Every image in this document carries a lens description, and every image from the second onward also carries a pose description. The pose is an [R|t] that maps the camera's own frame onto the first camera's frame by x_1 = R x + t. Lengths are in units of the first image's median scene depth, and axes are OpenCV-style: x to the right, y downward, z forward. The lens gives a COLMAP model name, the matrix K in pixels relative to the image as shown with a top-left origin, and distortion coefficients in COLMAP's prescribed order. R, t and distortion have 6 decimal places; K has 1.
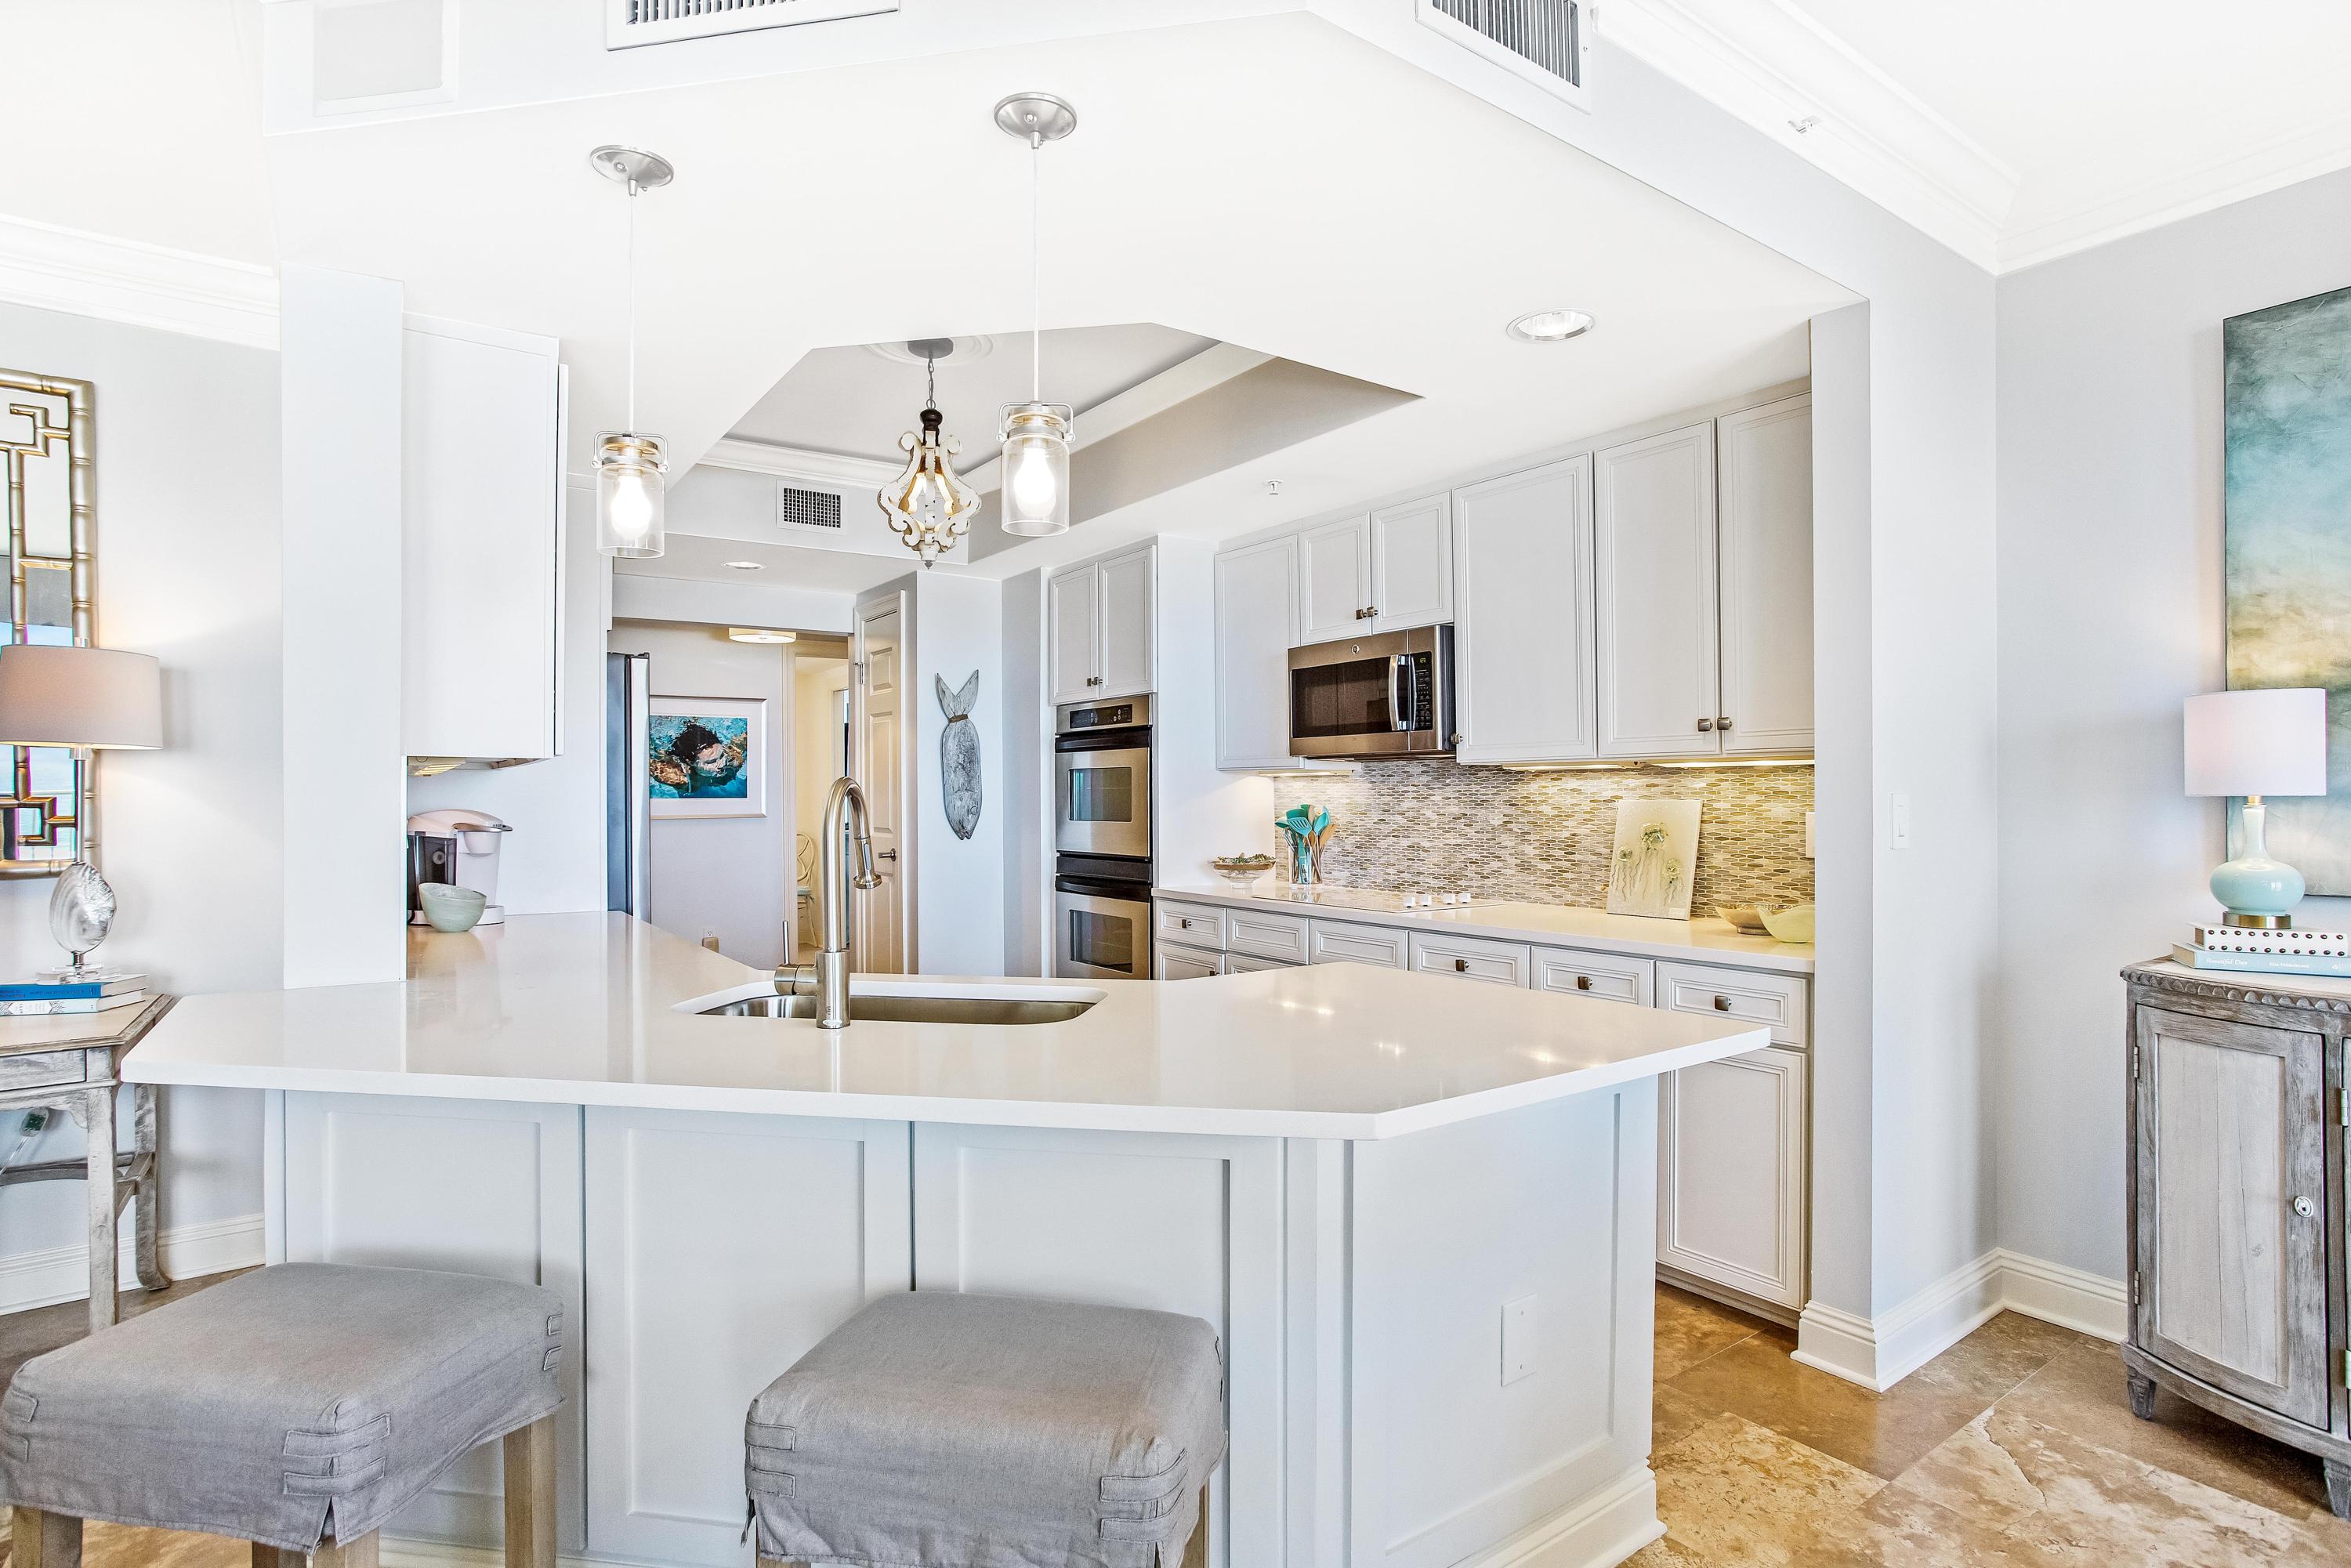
lens RADIAL K [[1170.0, 0, 1188.8], [0, 1170.0, 794.6], [0, 0, 1]] dist [-0.051297, 0.028761]
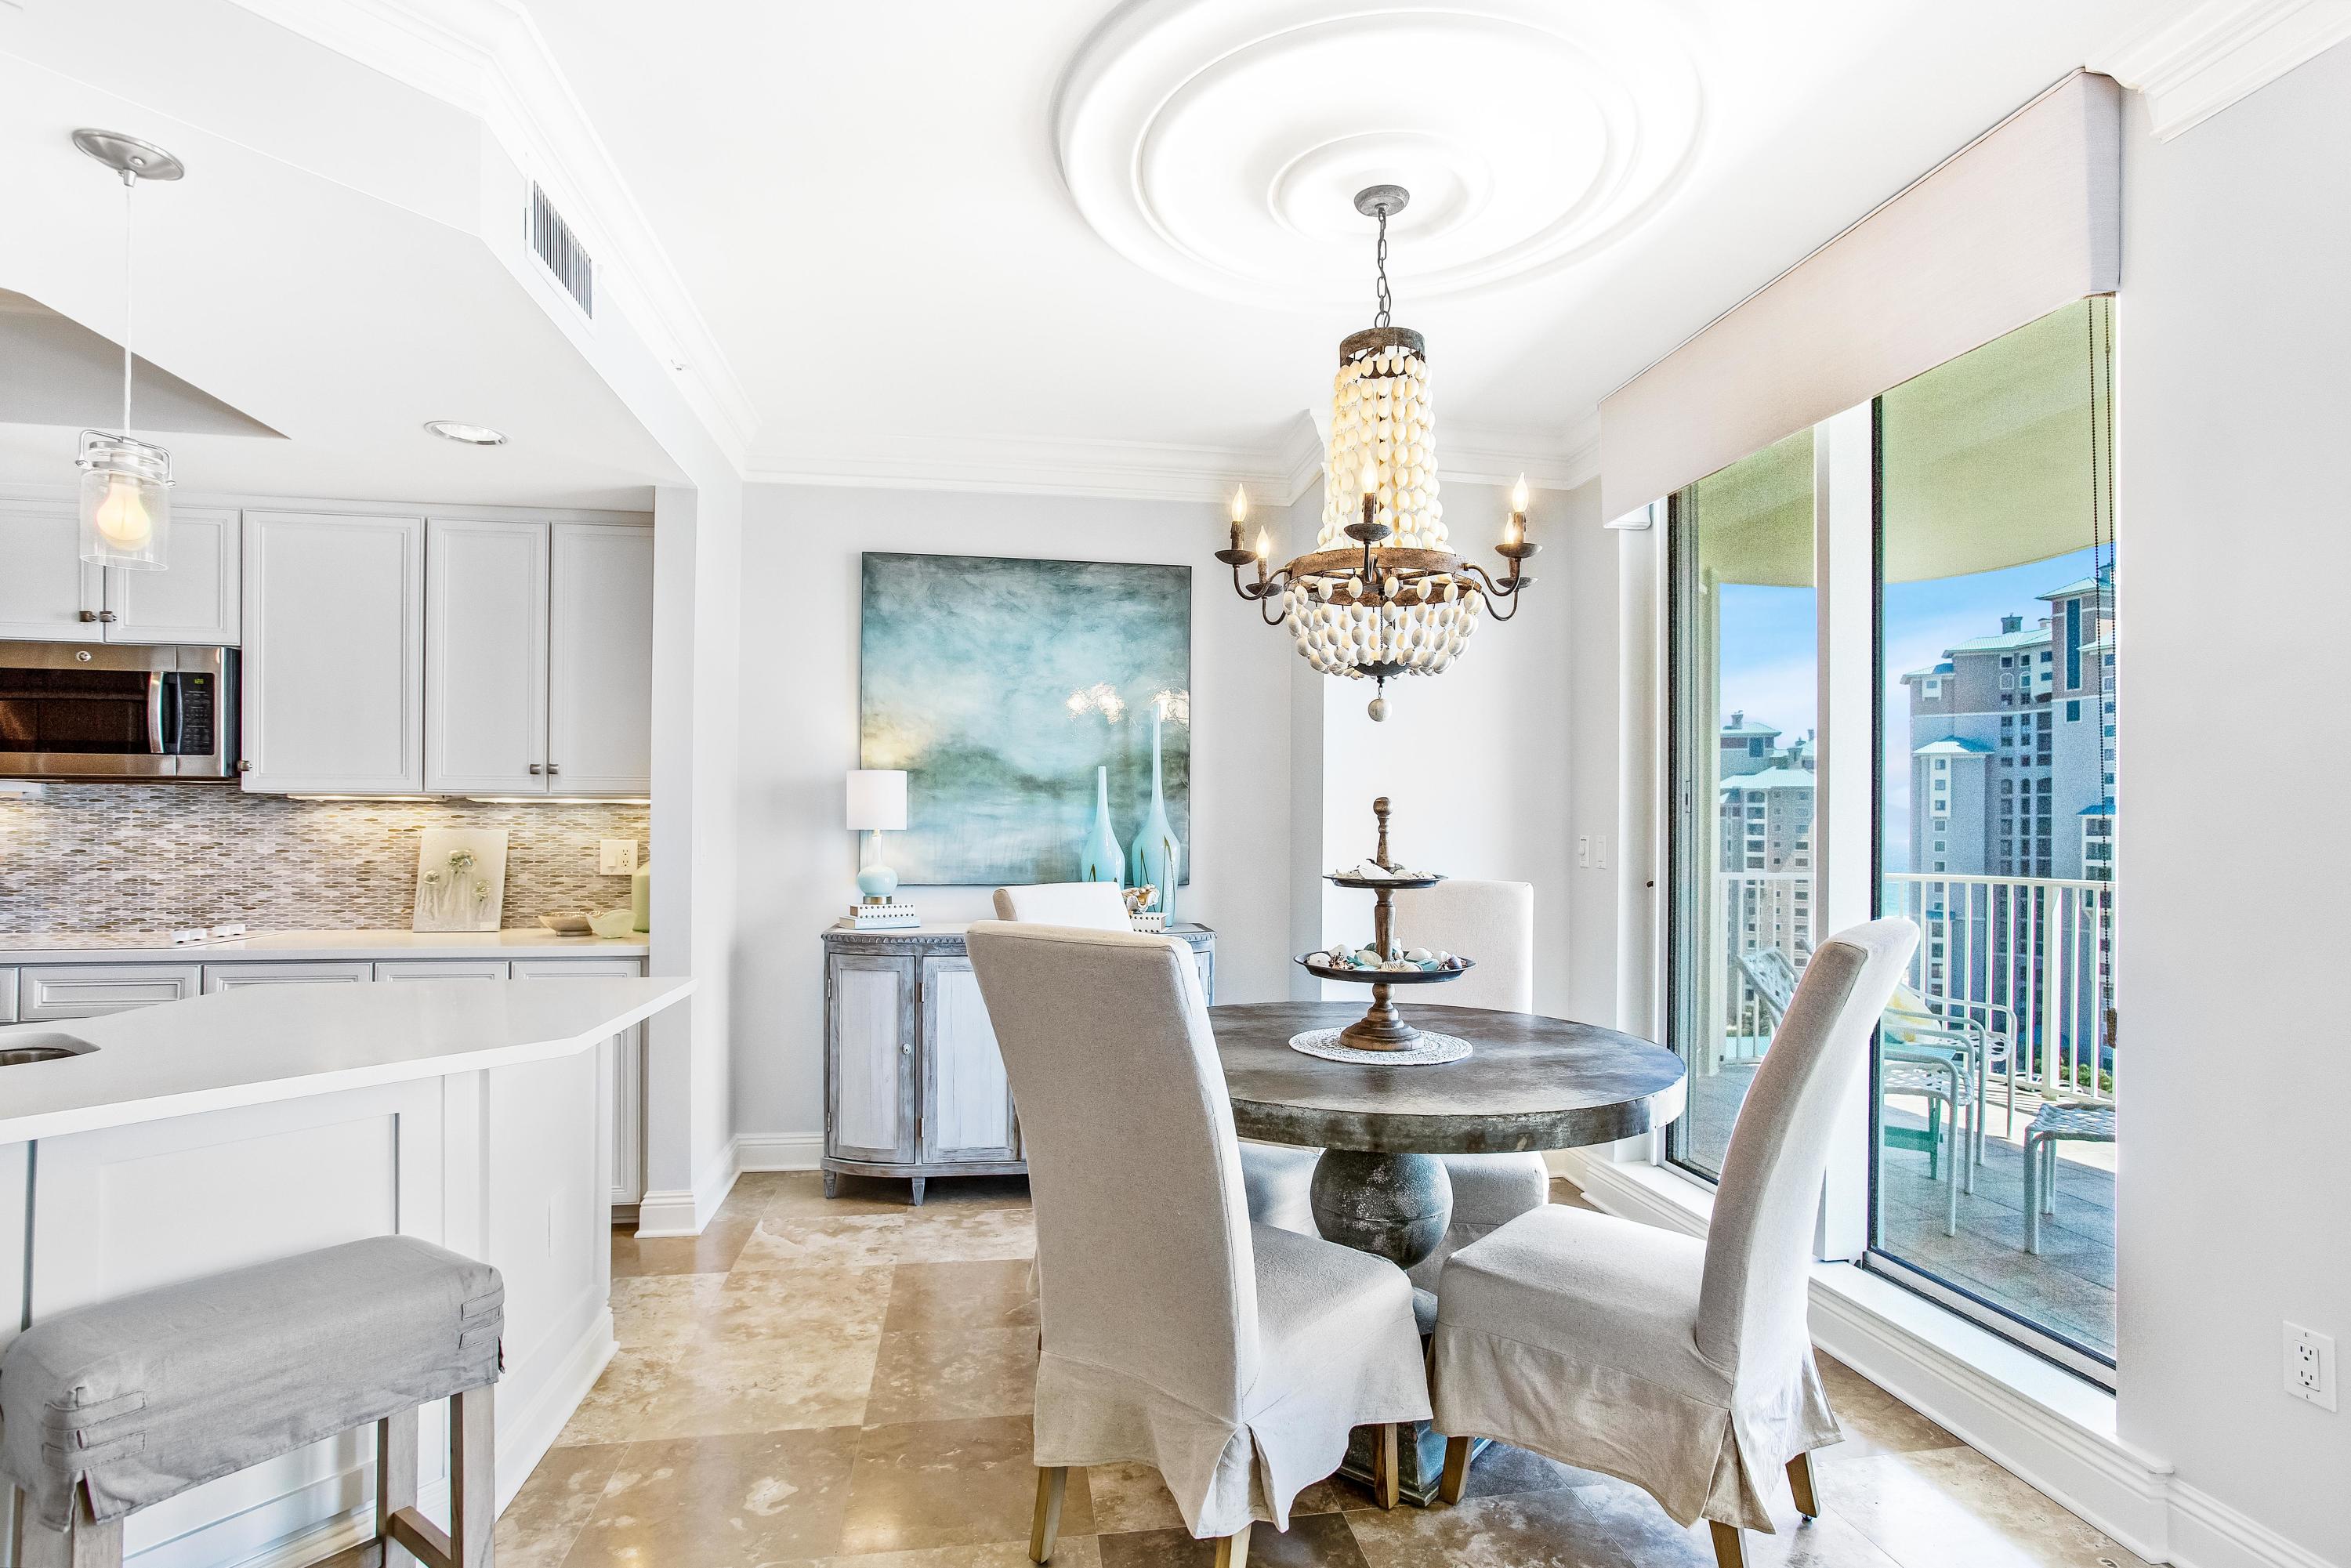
lens RADIAL K [[1185.2, 0, 1192.4], [0, 1185.2, 817.9], [0, 0, 1]] dist [-0.037739, 0.019518]
pose [[0.426686, 0.012613, 0.904312, -0.311127], [-0.009207, 0.999912, -0.009602, -0.002324], [-0.904353, -0.004229, 0.426764, -0.133251]]
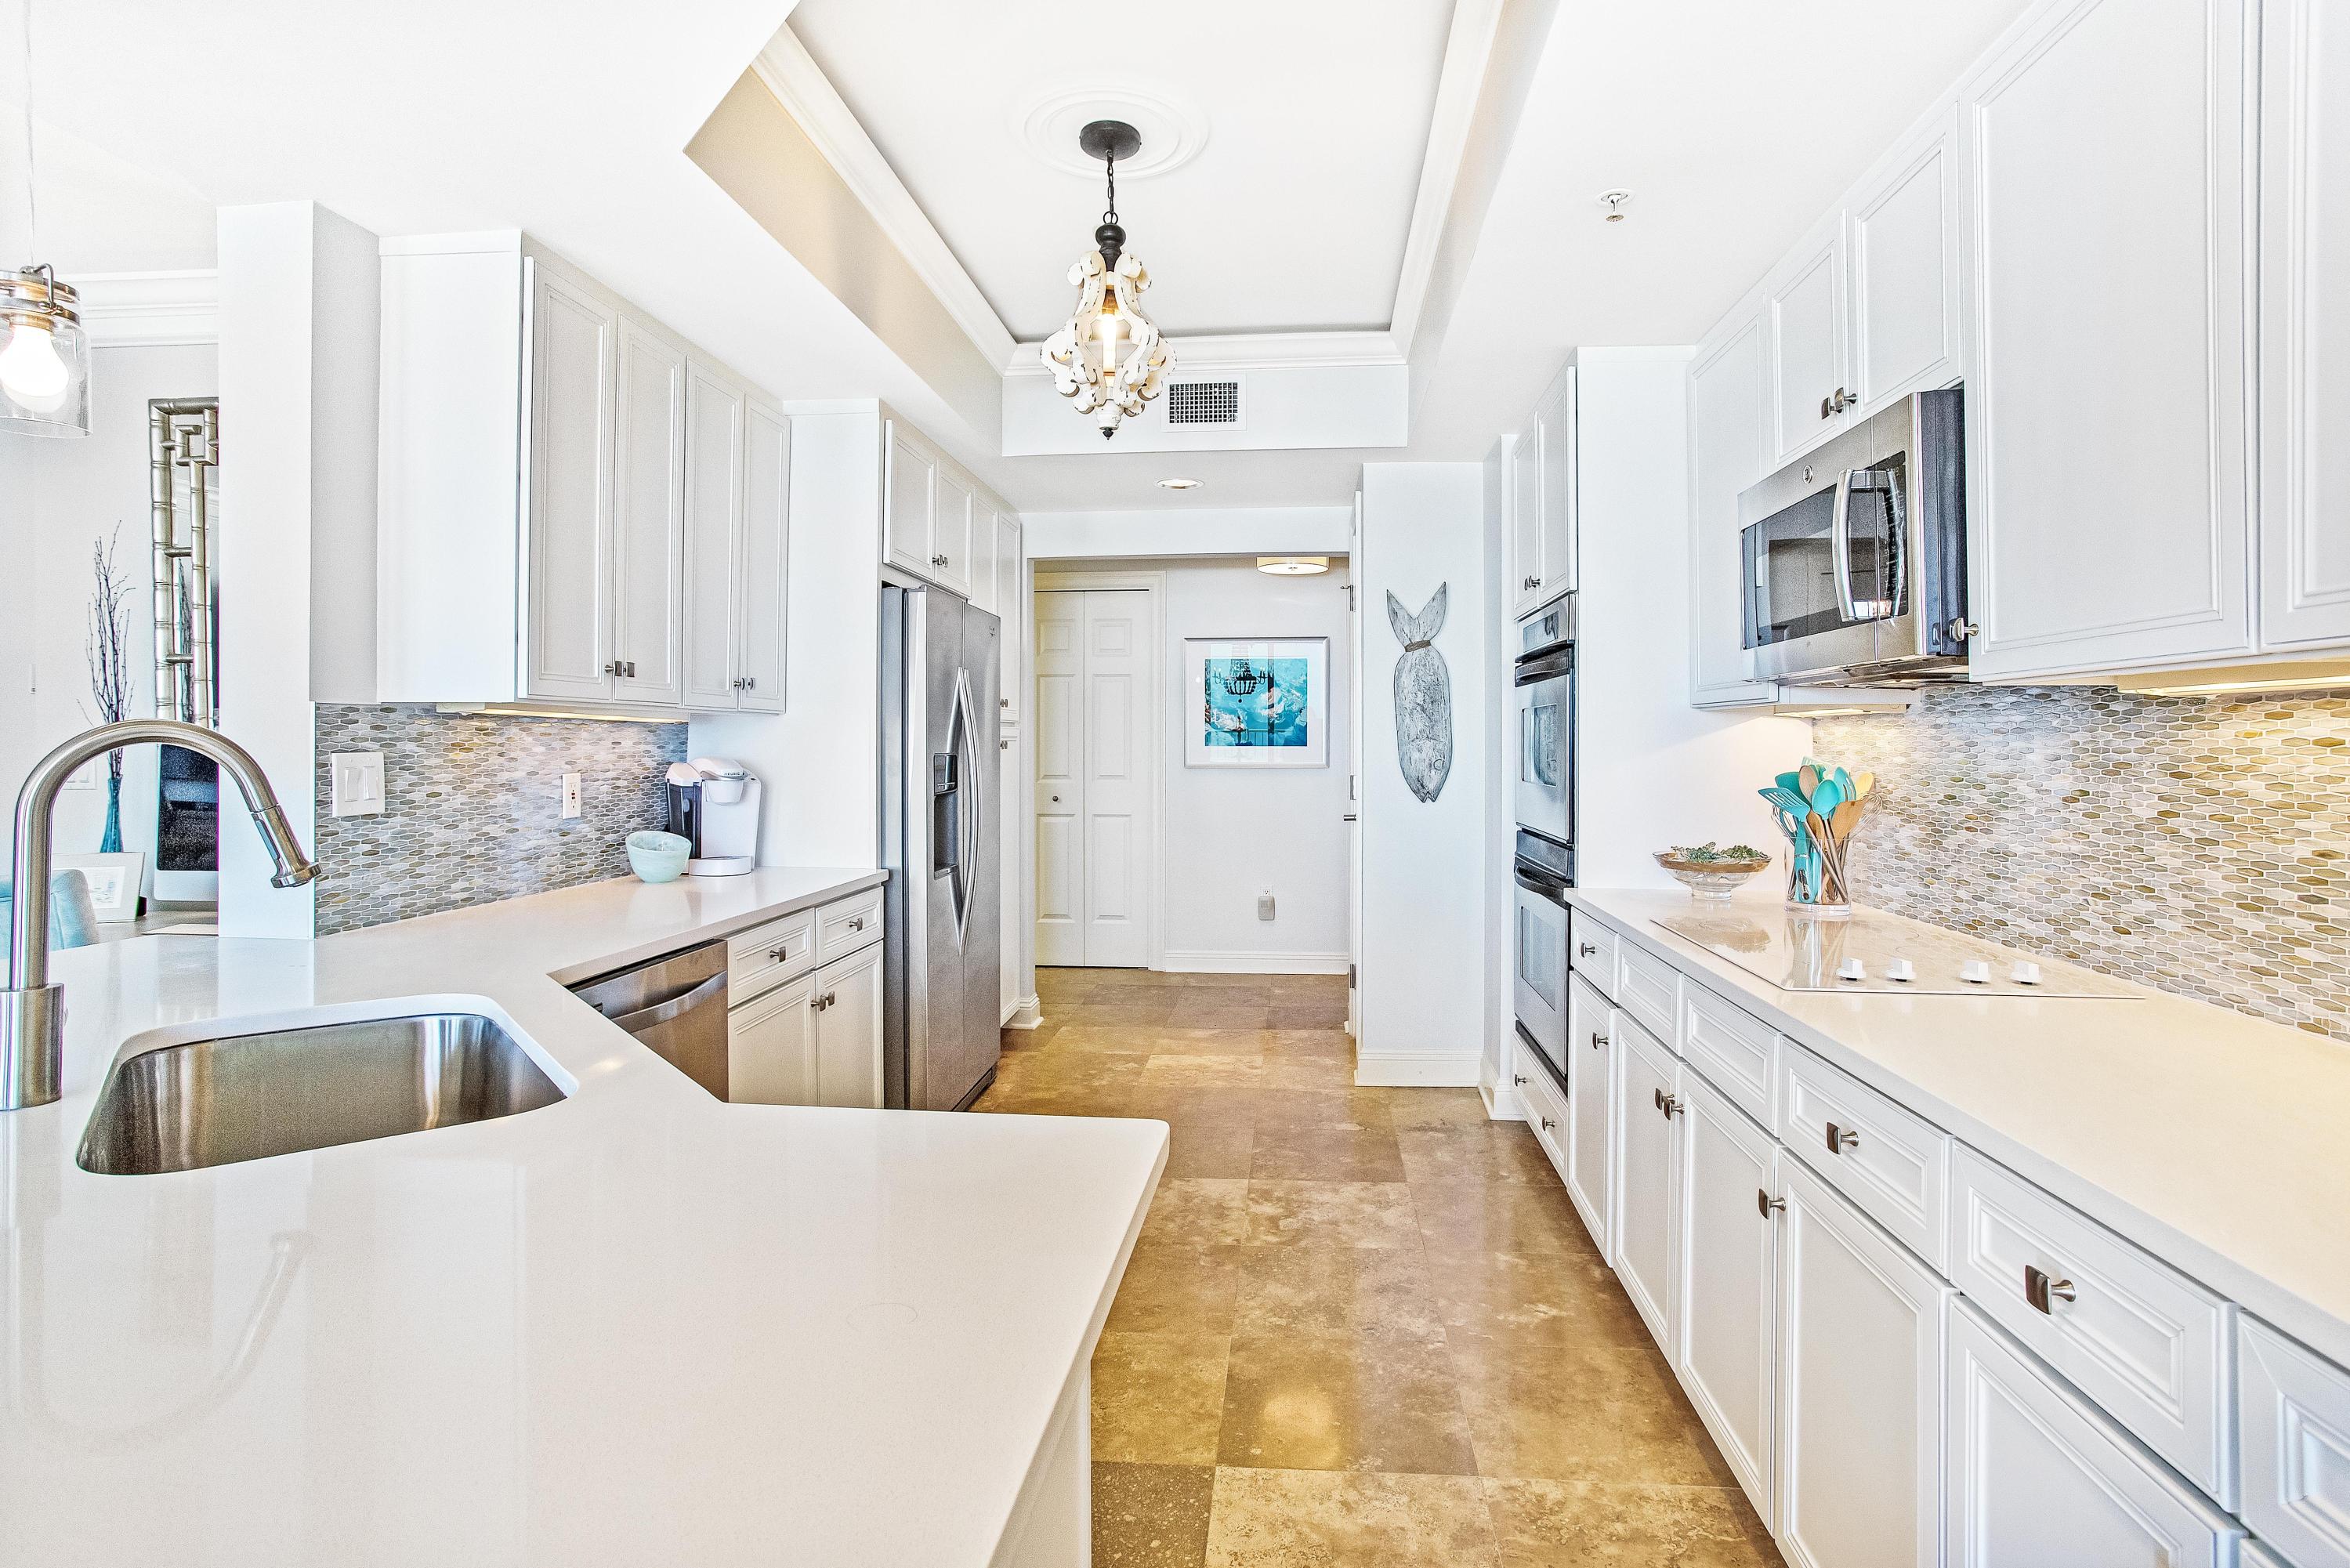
lens RADIAL K [[1192.0, 0, 1180.8], [0, 1192.0, 748.5], [0, 0, 1]] dist [-0.022242, 0.021900]
pose [[0.756697, 0.008491, -0.653711, 0.299563], [-0.005126, 0.999962, 0.007054, -0.002422], [0.653746, -0.001987, 0.756711, 0.435313]]
